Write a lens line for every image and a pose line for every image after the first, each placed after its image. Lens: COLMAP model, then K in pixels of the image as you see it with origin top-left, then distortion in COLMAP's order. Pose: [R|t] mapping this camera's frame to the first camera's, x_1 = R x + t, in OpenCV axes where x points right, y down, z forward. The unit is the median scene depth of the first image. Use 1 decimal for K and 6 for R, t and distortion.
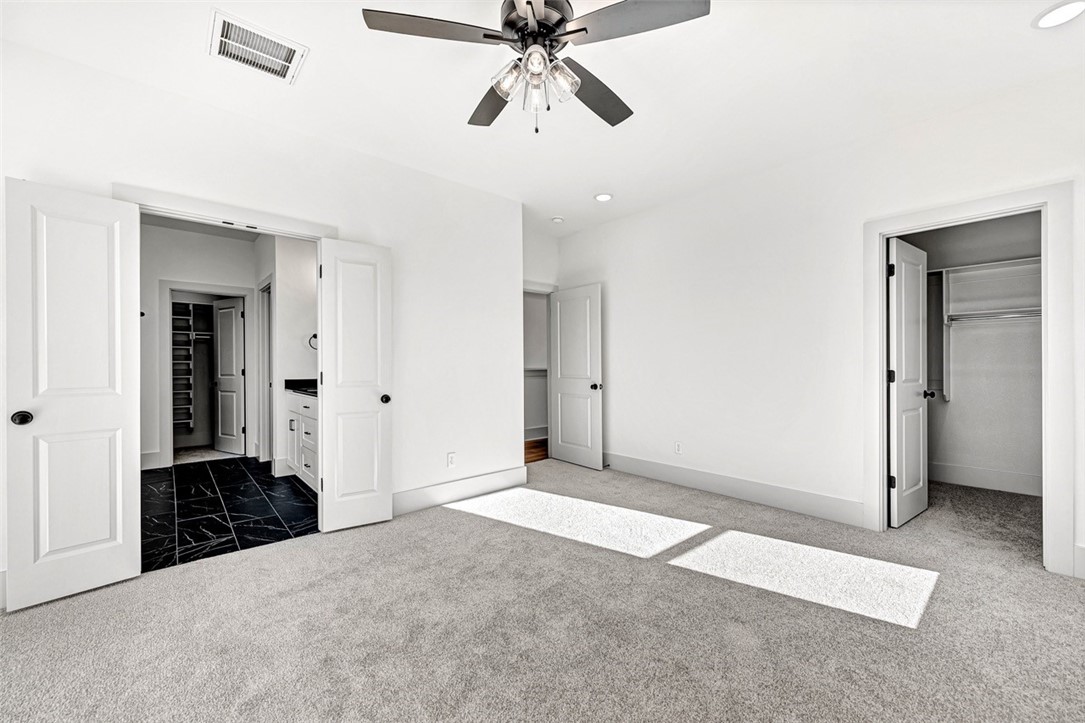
lens RADIAL K [[432.4, 0, 546.1], [0, 432.4, 362.7], [0, 0, 1]] dist [0.002343, 0.000031]
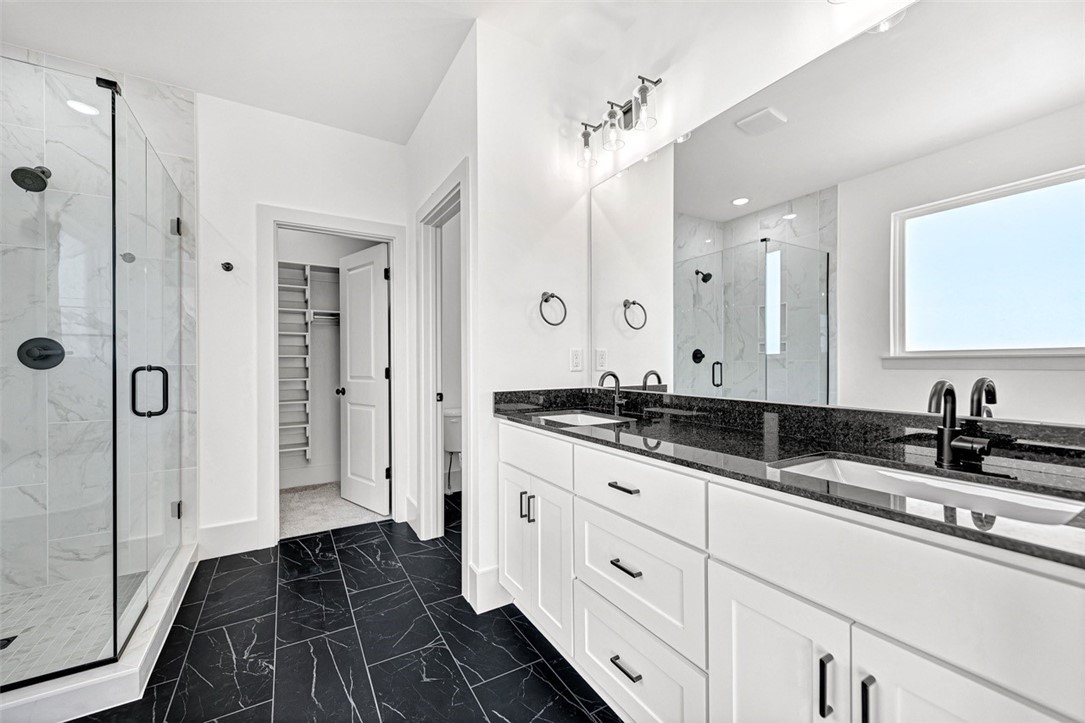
lens RADIAL K [[432.4, 0, 546.1], [0, 432.4, 362.7], [0, 0, 1]] dist [0.002343, 0.000031]
pose [[0.983704, 0.005644, -0.179705, -0.385883], [-0.004680, 0.999972, 0.005790, 0.003562], [0.179732, -0.004855, 0.983704, 0.467256]]
